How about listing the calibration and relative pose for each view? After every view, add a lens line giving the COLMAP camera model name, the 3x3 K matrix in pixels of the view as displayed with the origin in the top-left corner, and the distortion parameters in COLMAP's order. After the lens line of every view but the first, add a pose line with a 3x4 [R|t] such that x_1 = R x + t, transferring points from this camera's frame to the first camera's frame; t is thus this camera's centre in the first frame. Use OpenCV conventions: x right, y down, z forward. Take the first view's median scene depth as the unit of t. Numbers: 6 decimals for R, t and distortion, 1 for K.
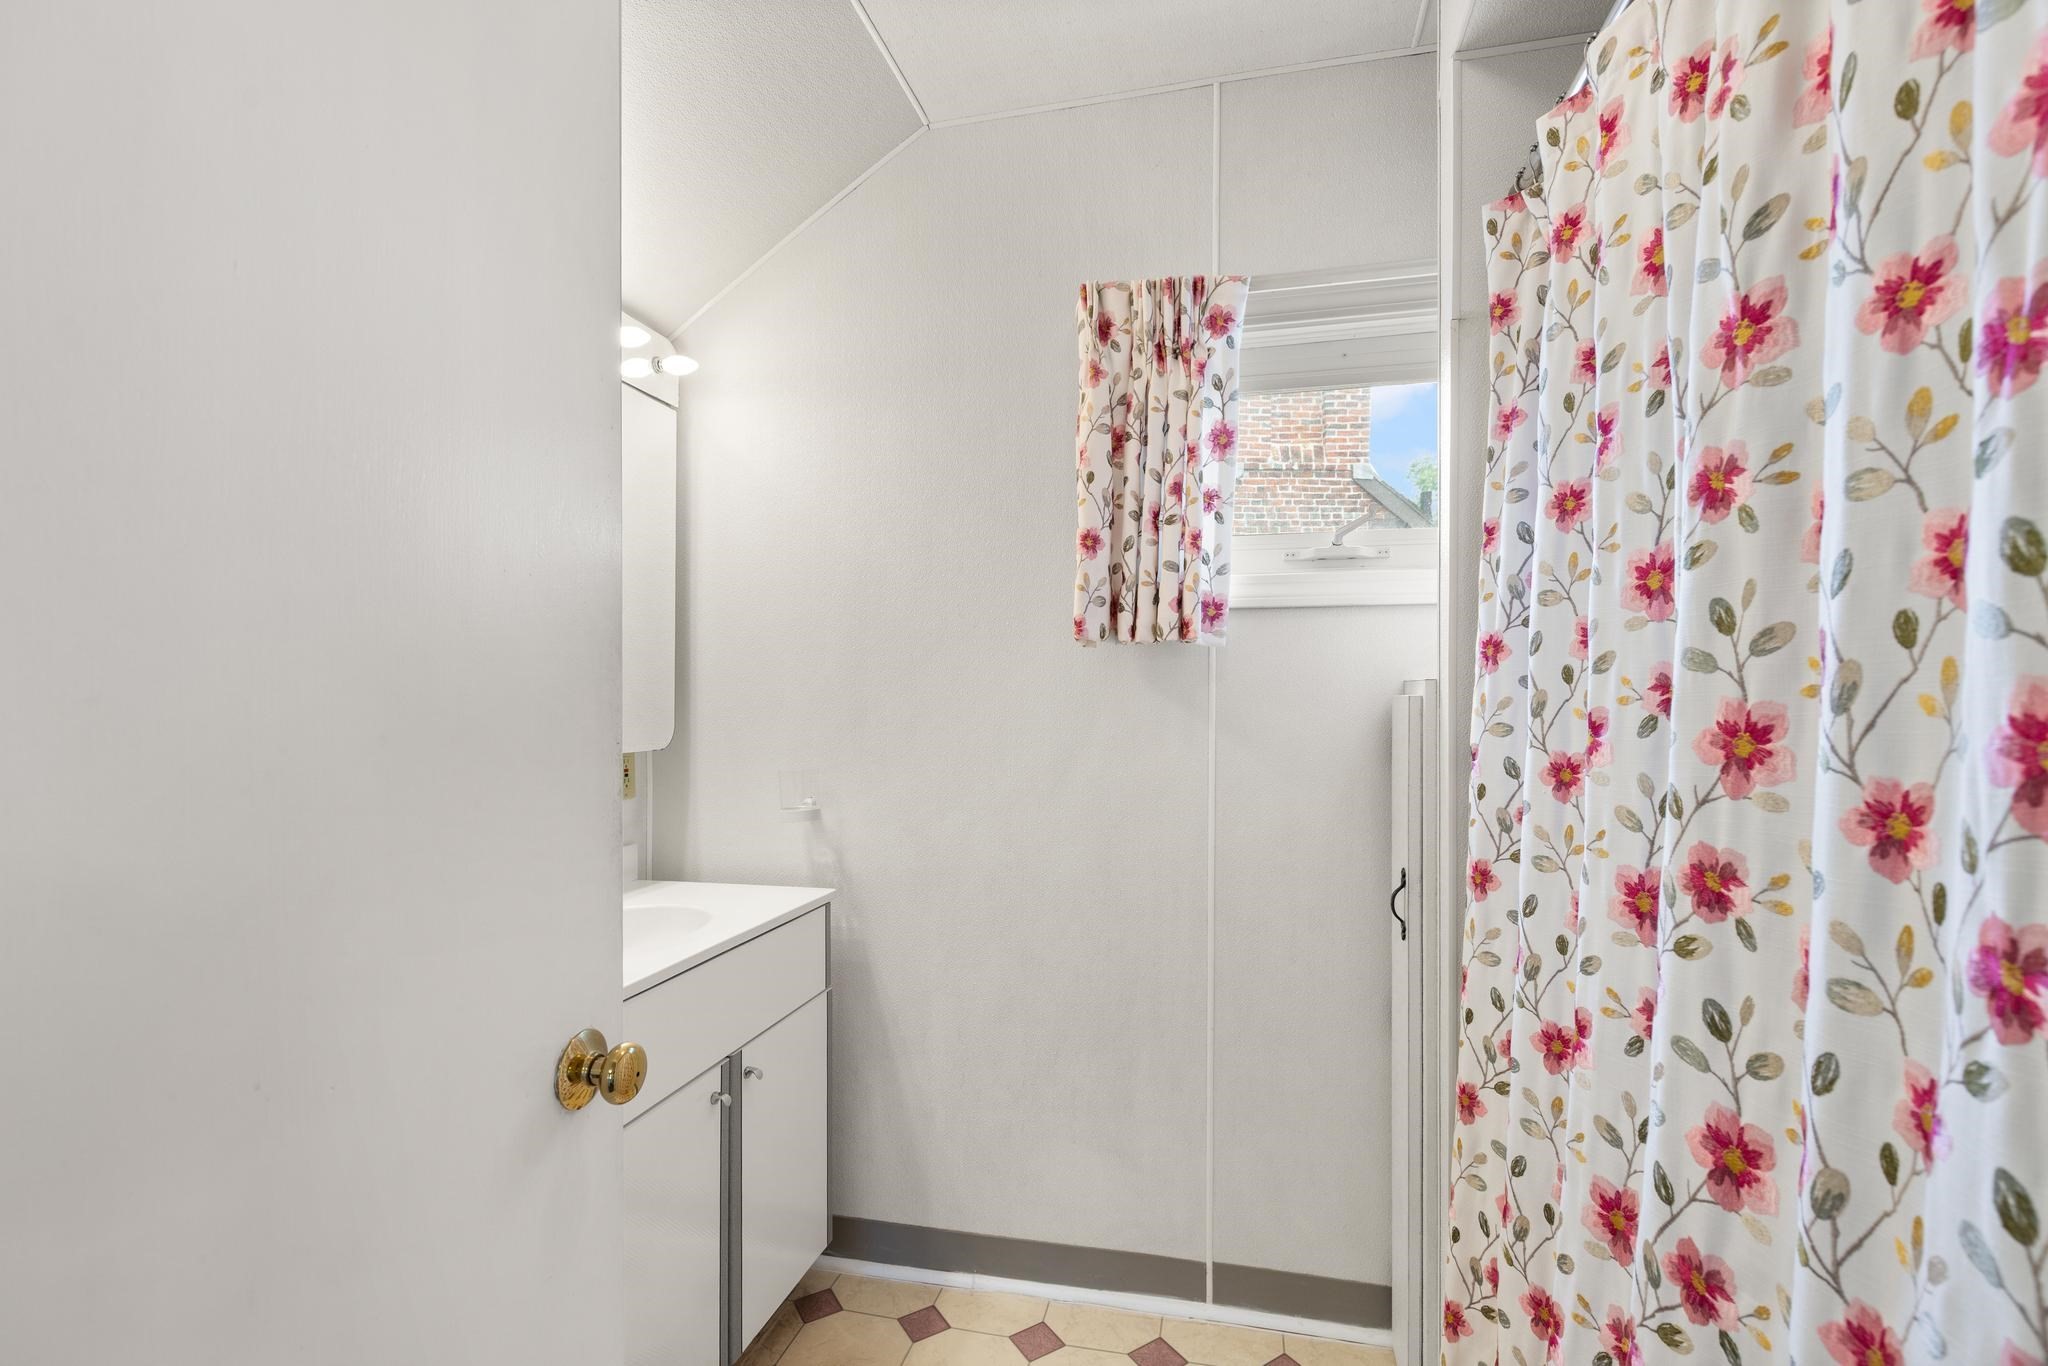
lens RADIAL K [[949.2, 0, 1027.4], [0, 949.2, 689.3], [0, 0, 1]] dist [0.006107, -0.000028]
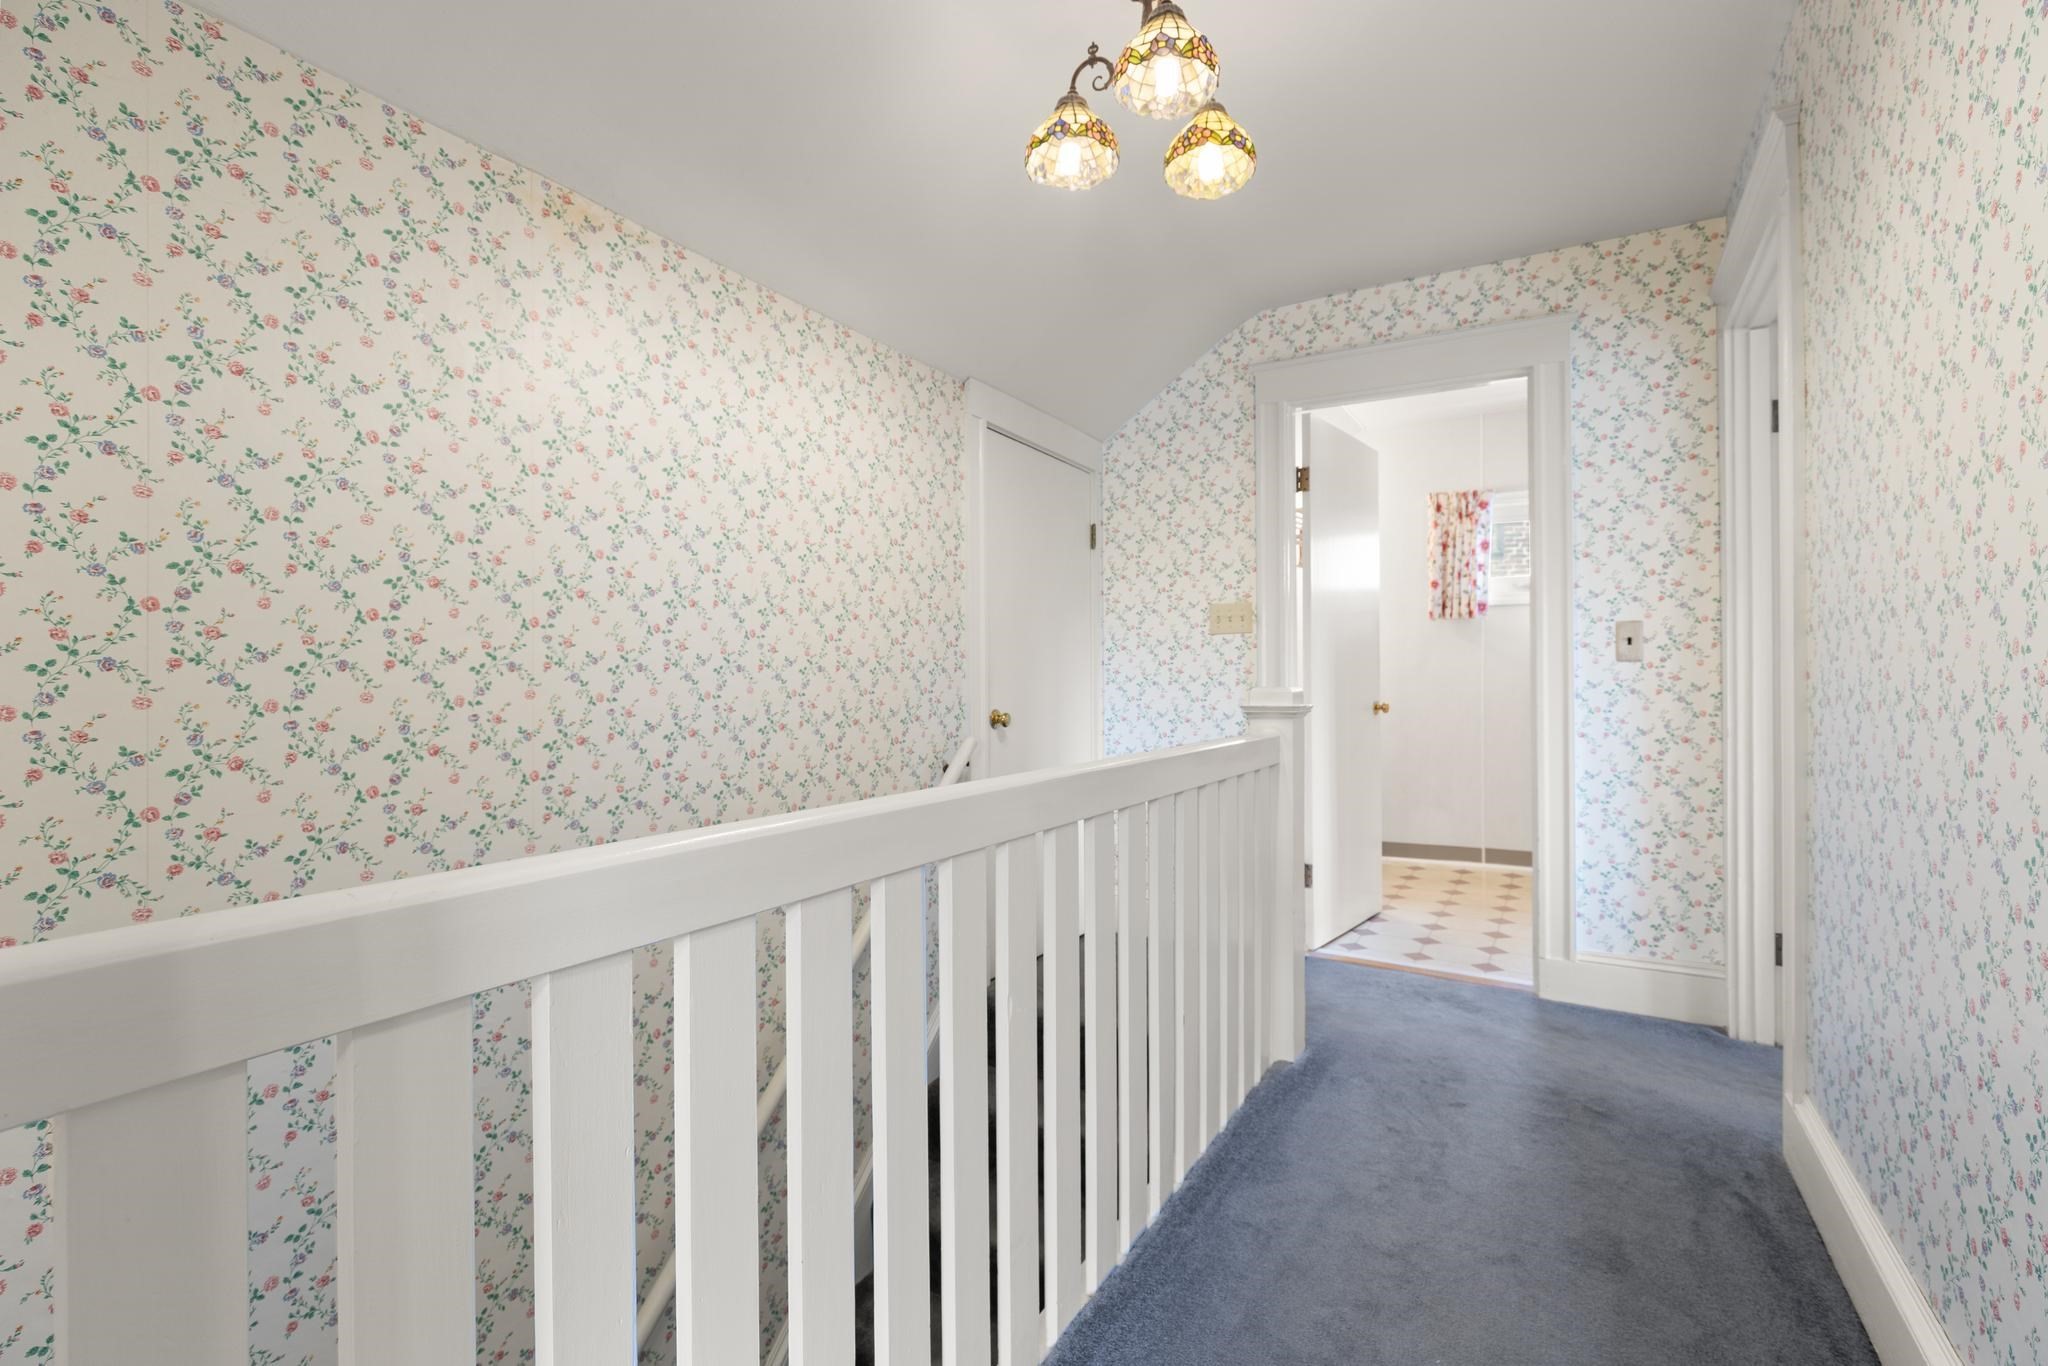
lens RADIAL K [[949.2, 0, 1018.7], [0, 949.2, 684.2], [0, 0, 1]] dist [0.006107, -0.000028]
pose [[0.958669, -0.006571, -0.284448, -0.319032], [0.002523, 0.999890, -0.014596, 0.182969], [0.284513, 0.013275, 0.958580, -2.076524]]
